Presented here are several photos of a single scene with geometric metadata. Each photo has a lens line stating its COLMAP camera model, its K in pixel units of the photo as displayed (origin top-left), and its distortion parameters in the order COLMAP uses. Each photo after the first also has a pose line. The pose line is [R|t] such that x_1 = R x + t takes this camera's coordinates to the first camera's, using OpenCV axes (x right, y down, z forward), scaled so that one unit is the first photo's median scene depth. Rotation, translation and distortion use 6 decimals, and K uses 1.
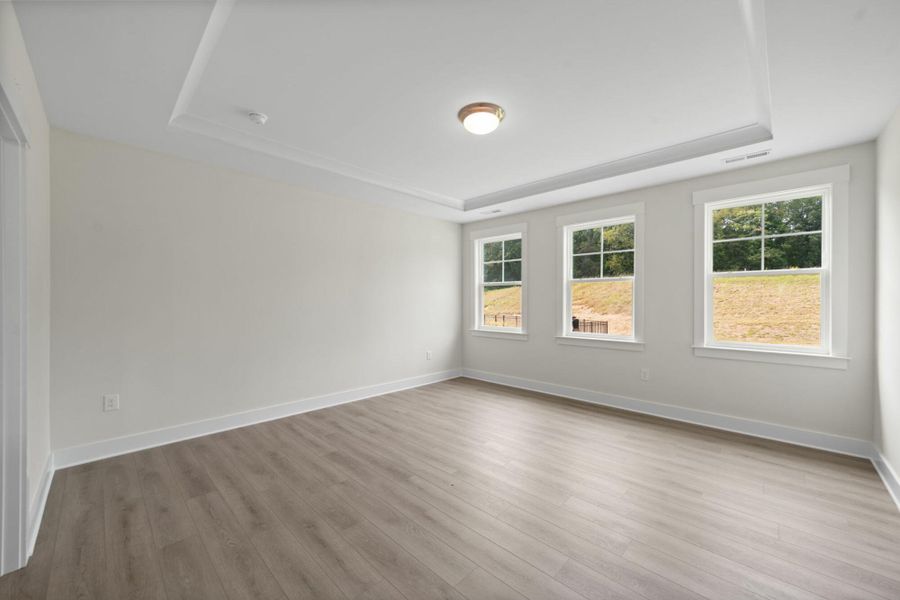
lens RADIAL K [[345.0, 0, 451.6], [0, 345.0, 301.9], [0, 0, 1]] dist [-0.006525, 0.001289]
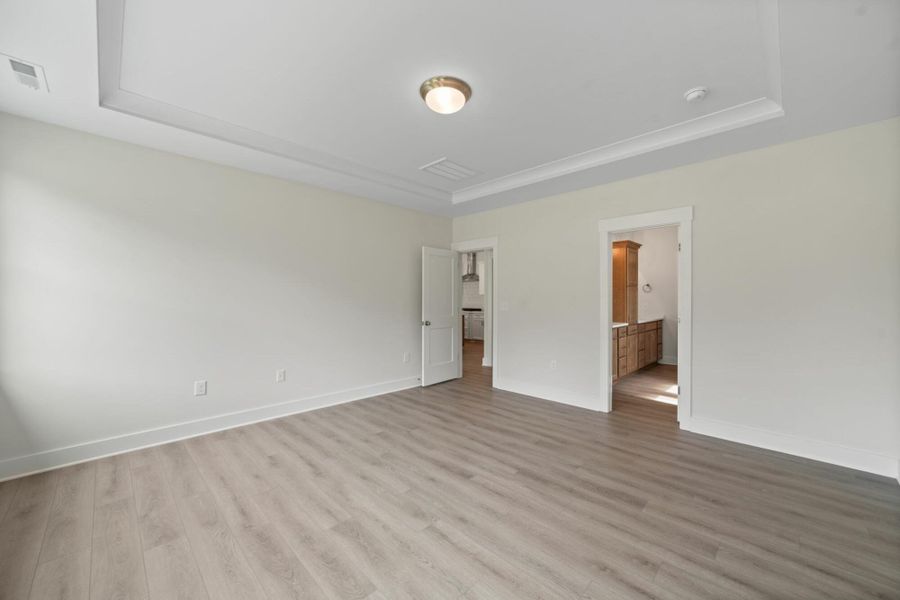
lens RADIAL K [[345.0, 0, 451.6], [0, 345.0, 299.2], [0, 0, 1]] dist [-0.006525, 0.001289]
pose [[-0.999938, -0.000316, 0.011094, 0.057640], [-0.000227, 0.999968, 0.007977, -0.008160], [-0.011096, 0.007974, -0.999907, 1.909405]]
